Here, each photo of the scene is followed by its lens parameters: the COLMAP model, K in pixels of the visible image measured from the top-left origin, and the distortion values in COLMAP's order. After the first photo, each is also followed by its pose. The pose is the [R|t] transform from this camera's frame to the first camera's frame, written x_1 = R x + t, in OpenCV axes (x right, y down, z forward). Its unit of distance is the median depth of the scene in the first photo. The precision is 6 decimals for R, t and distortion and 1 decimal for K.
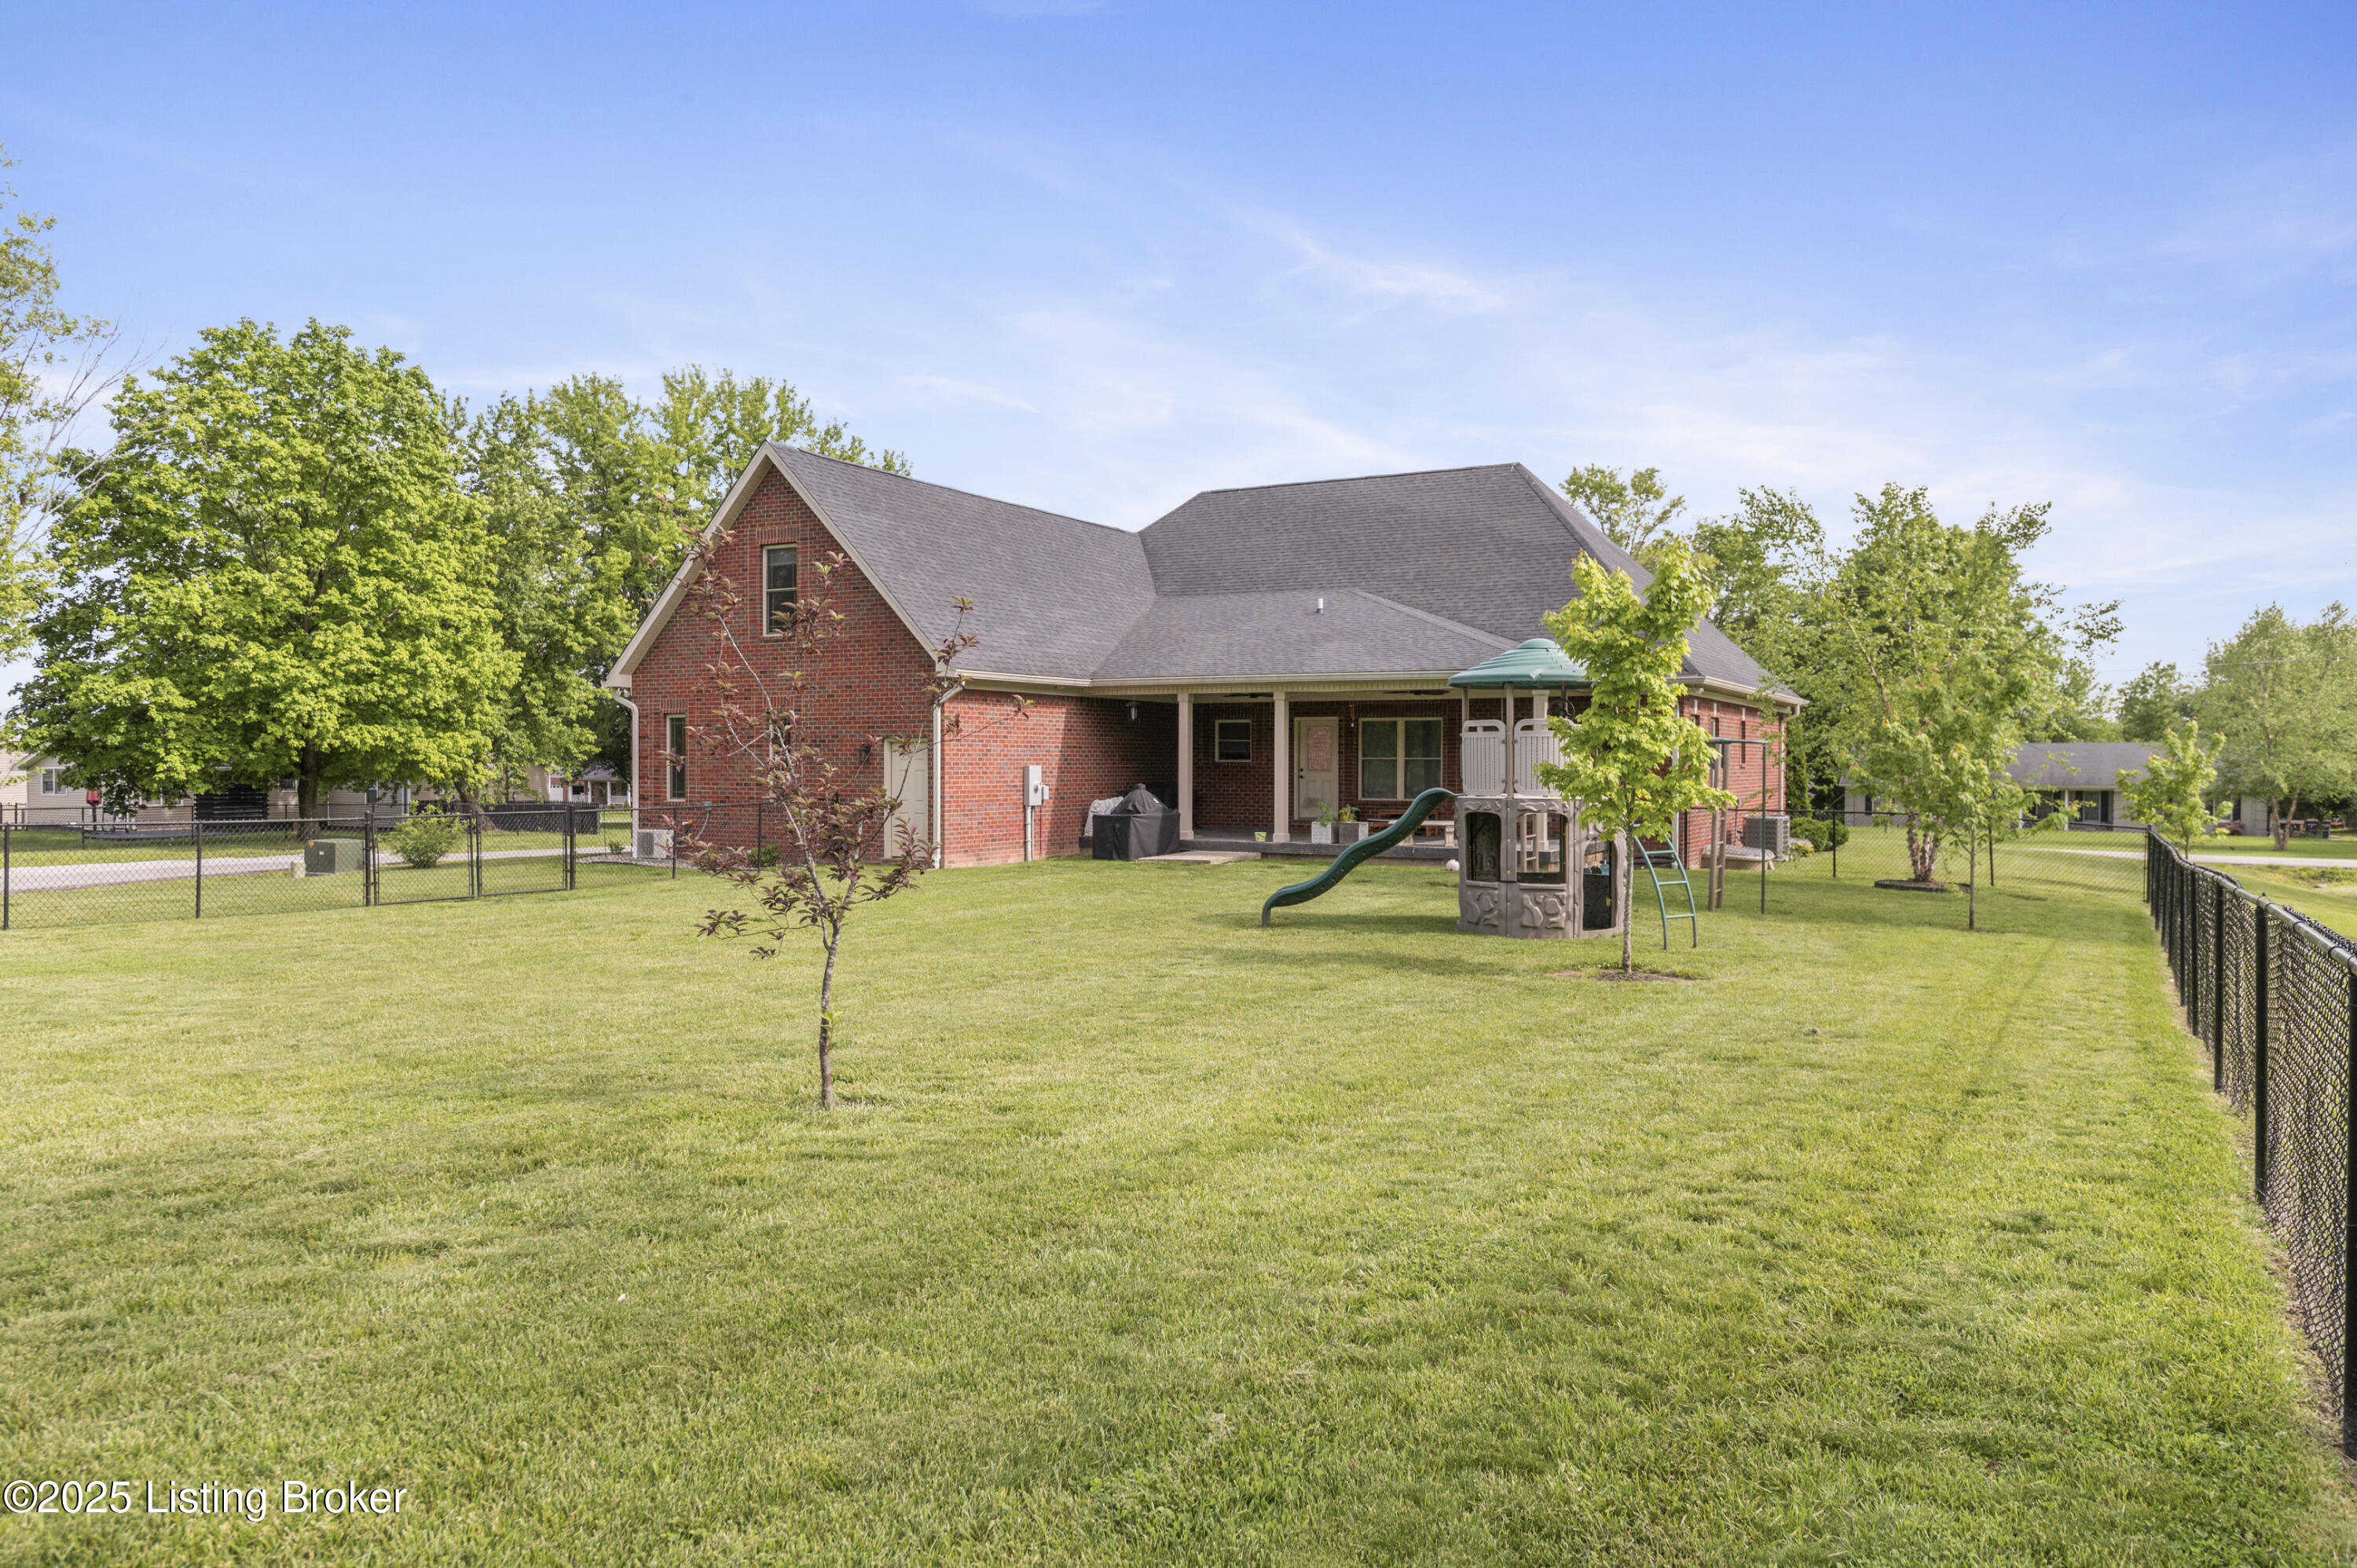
lens RADIAL K [[1619.7, 0, 1178.5], [0, 1619.7, 784.0], [0, 0, 1]] dist [-0.000064, -0.000016]
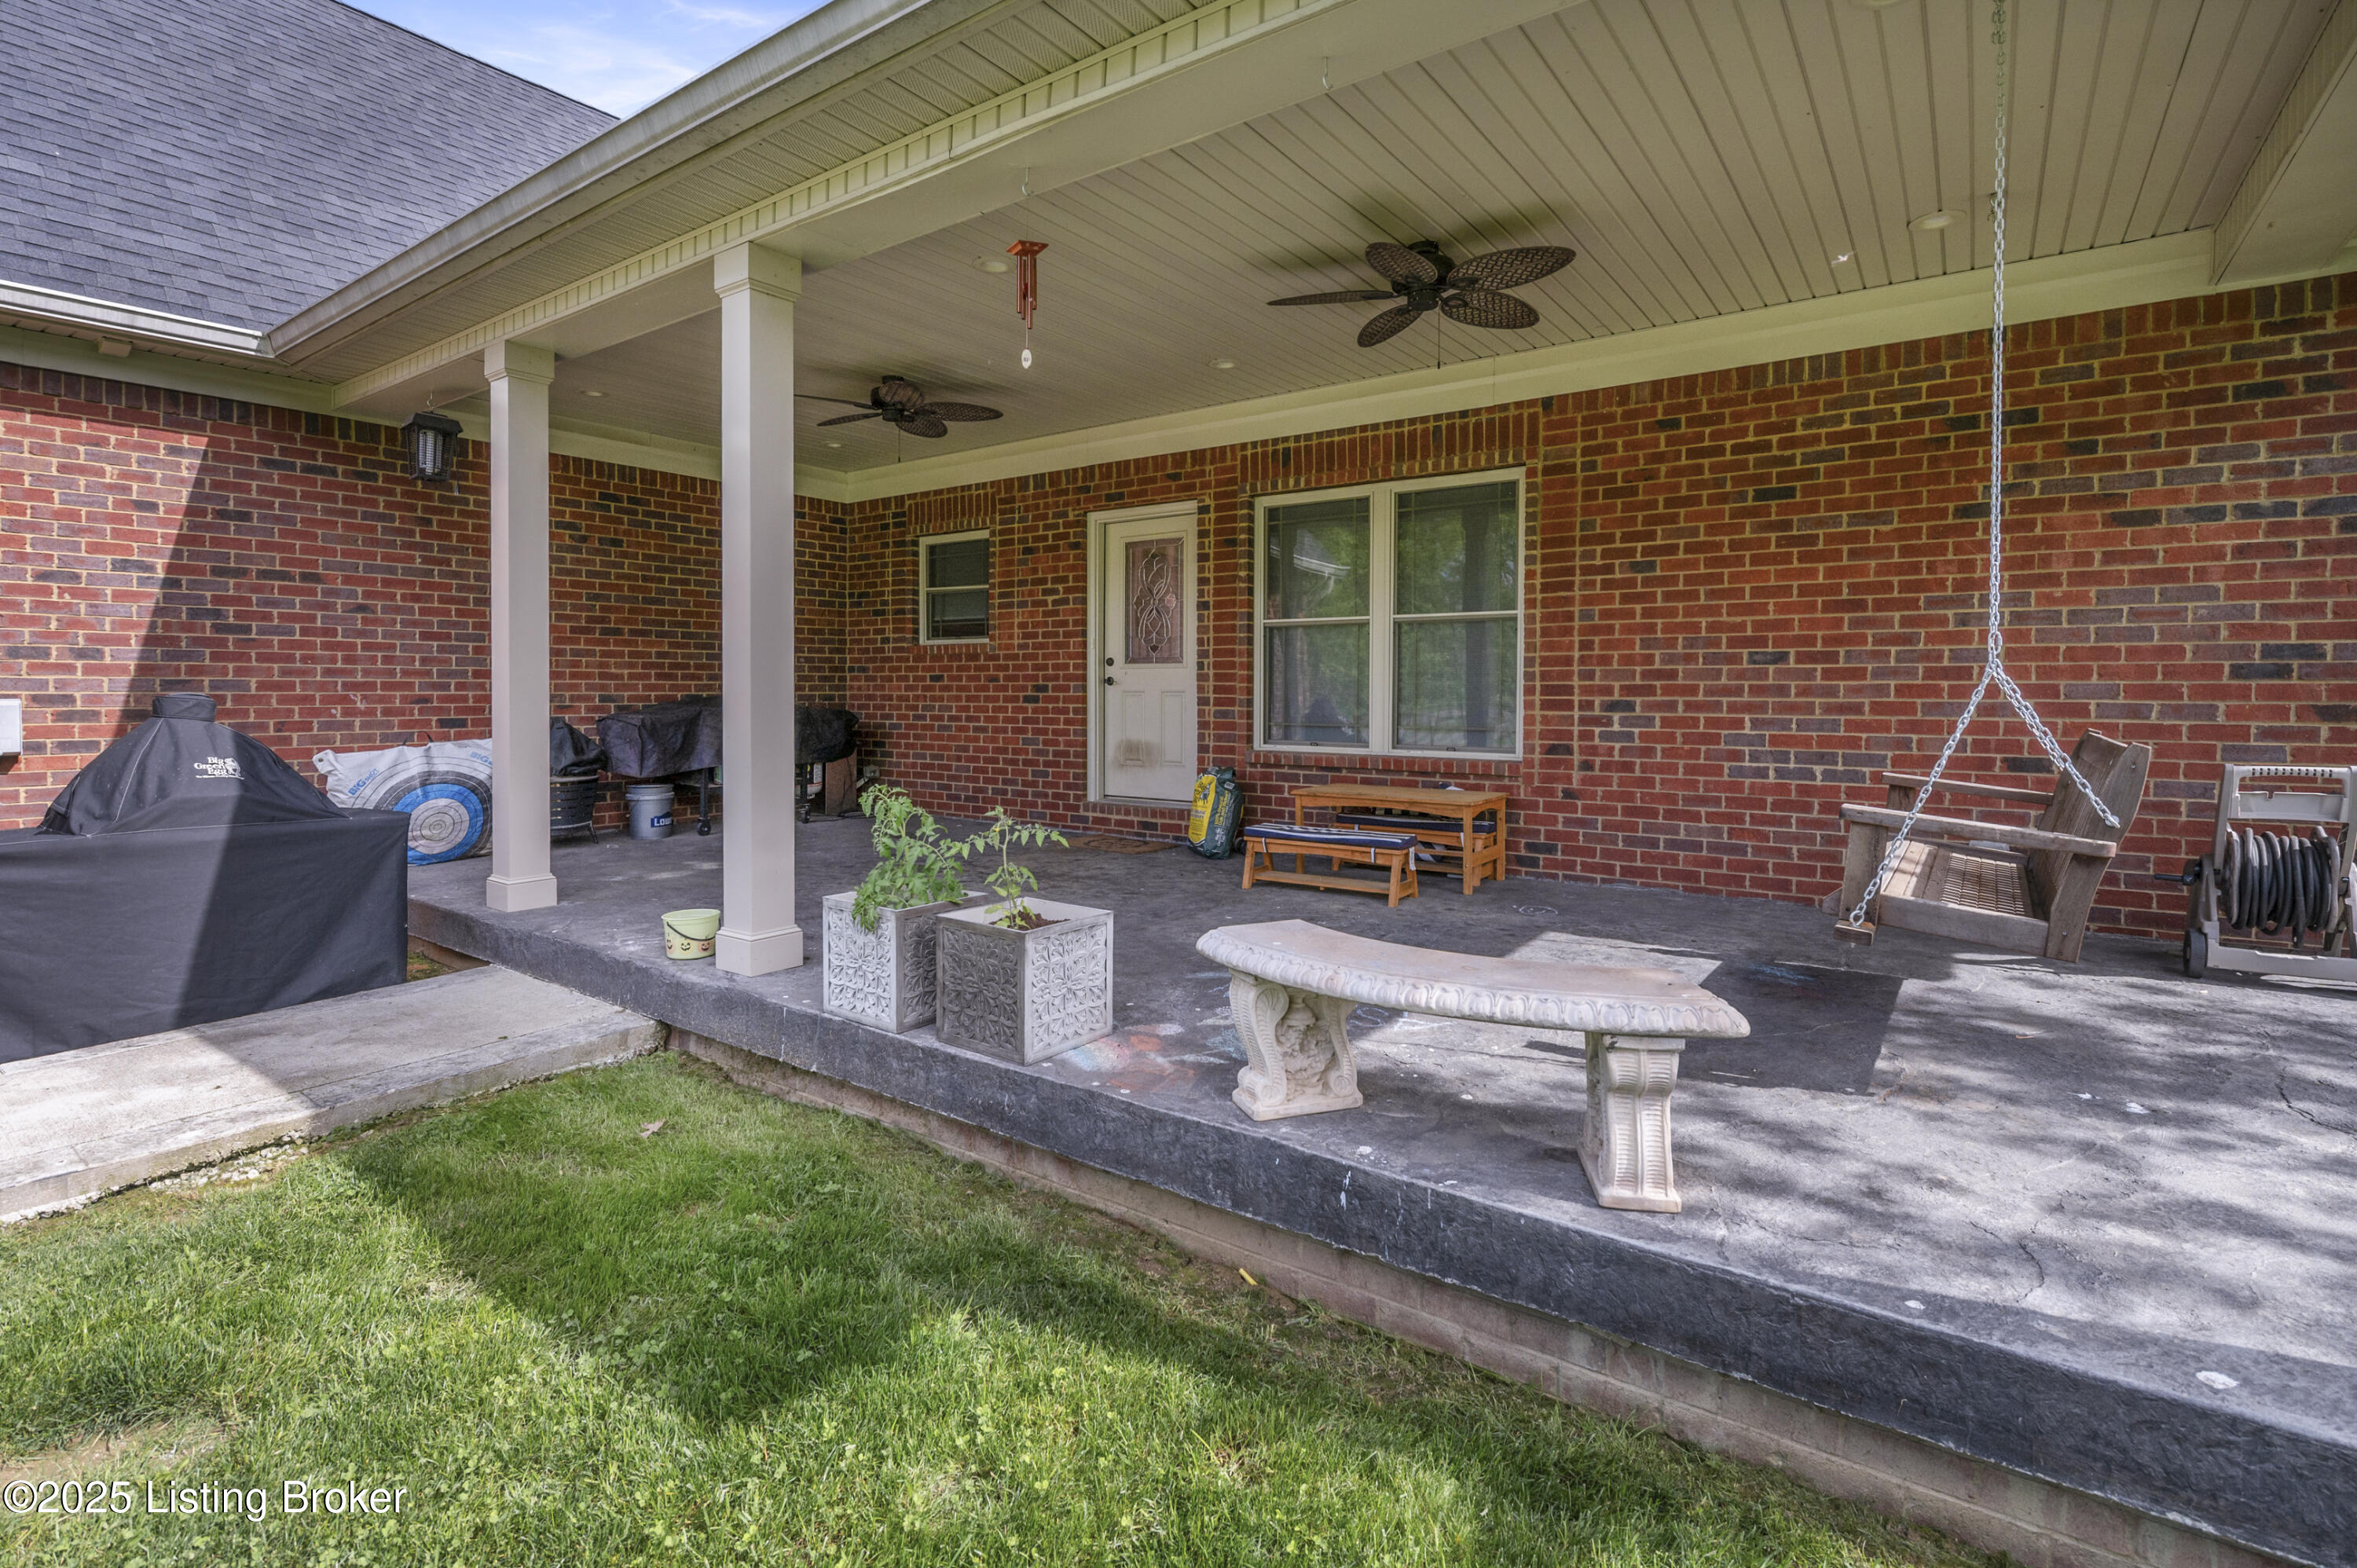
lens RADIAL K [[1102.6, 0, 1178.3], [0, 1102.6, 710.6], [0, 0, 1]] dist [0.000132, 0.000006]
pose [[0.993881, 0.001171, -0.110449, 0.121529], [-0.001019, 0.999998, 0.001430, 0.001877], [0.110451, -0.001308, 0.993881, 0.784349]]
